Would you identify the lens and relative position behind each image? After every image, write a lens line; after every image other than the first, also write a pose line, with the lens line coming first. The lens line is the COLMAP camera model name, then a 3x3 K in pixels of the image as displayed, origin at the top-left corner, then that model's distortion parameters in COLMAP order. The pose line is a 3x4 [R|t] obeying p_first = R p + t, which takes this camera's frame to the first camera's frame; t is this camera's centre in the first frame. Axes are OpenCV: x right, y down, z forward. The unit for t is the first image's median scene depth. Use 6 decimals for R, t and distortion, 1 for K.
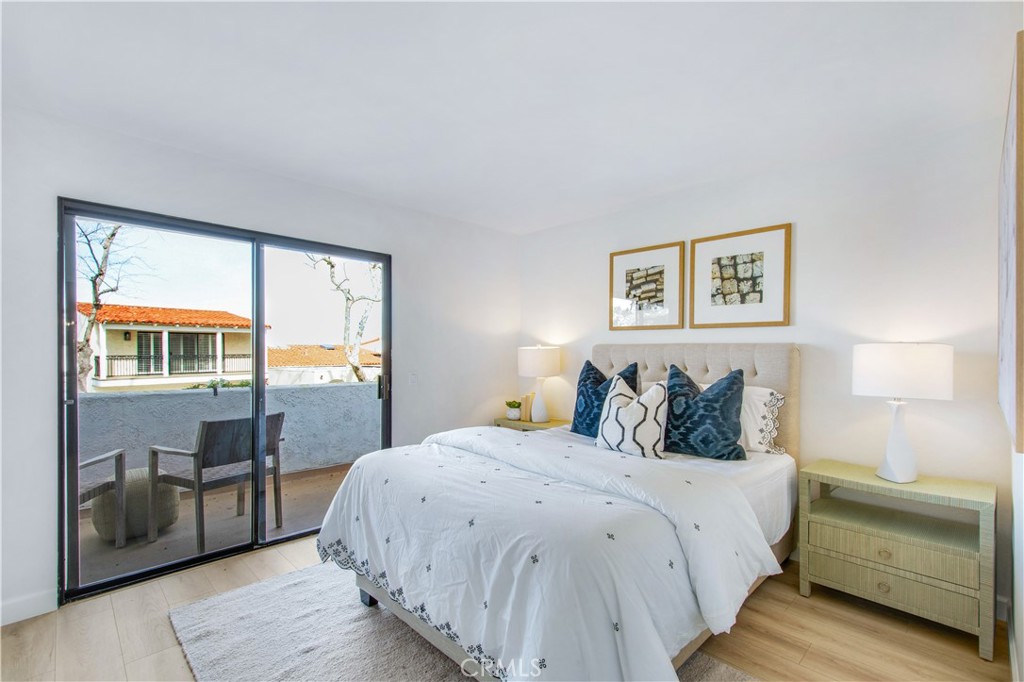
lens RADIAL K [[466.7, 0, 512.0], [0, 466.7, 341.0], [0, 0, 1]] dist [-0.001529, -0.000338]
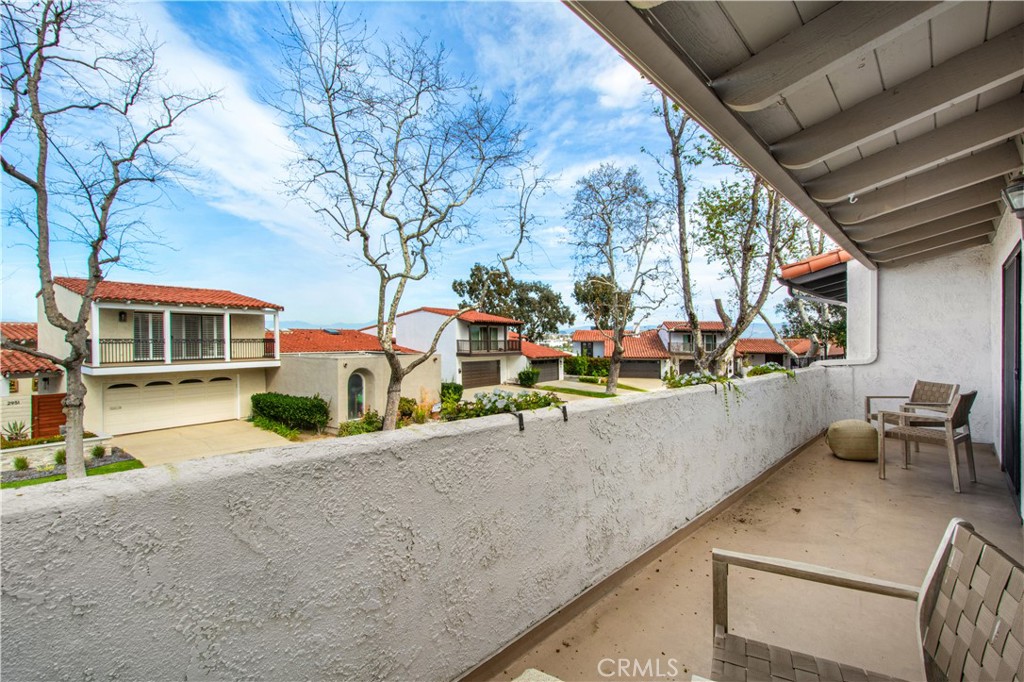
lens RADIAL K [[466.7, 0, 512.0], [0, 466.7, 341.0], [0, 0, 1]] dist [-0.001529, -0.000338]
pose [[0.999462, 0.008290, 0.031739, -0.126005], [-0.009190, 0.999557, 0.028311, 0.003274], [-0.031490, -0.028588, 0.999095, 0.106755]]
